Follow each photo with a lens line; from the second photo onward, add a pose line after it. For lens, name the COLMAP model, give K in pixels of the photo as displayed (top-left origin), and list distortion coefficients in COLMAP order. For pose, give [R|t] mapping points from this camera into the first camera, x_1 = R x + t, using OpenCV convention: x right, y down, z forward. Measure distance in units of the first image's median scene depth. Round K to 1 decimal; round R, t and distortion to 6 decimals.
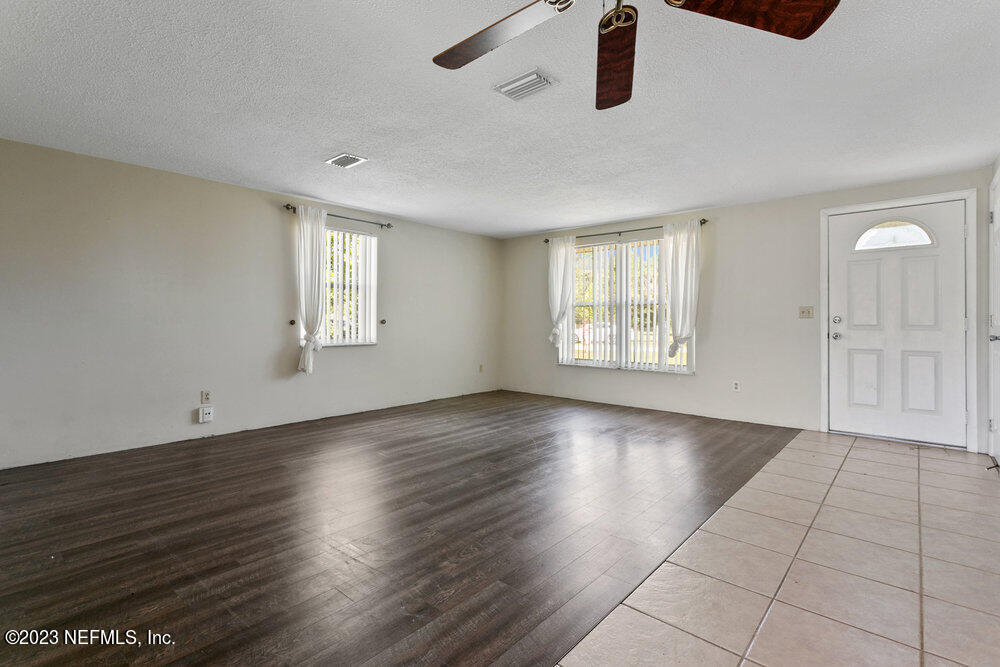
lens RADIAL K [[475.9, 0, 501.4], [0, 475.9, 320.9], [0, 0, 1]] dist [-0.000624, -0.000147]
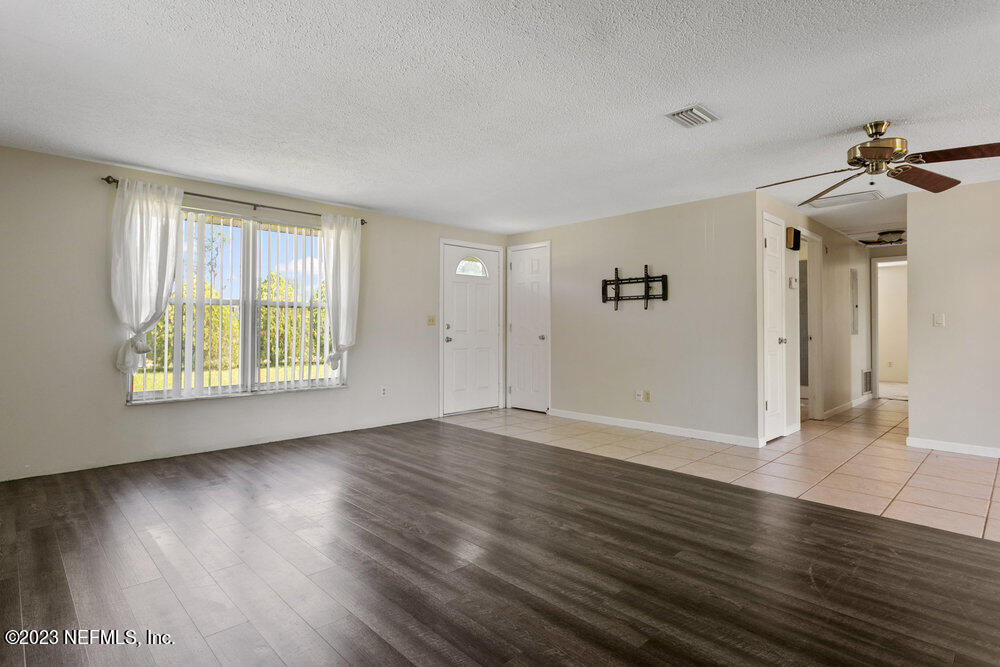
lens RADIAL K [[504.9, 0, 500.0], [0, 504.9, 333.5], [0, 0, 1]] dist [0.000918, 0.000148]
pose [[0.094323, -0.017632, 0.995386, -0.611355], [-0.004900, 0.999823, 0.018175, -0.009791], [-0.995530, -0.006592, 0.094220, 0.707798]]
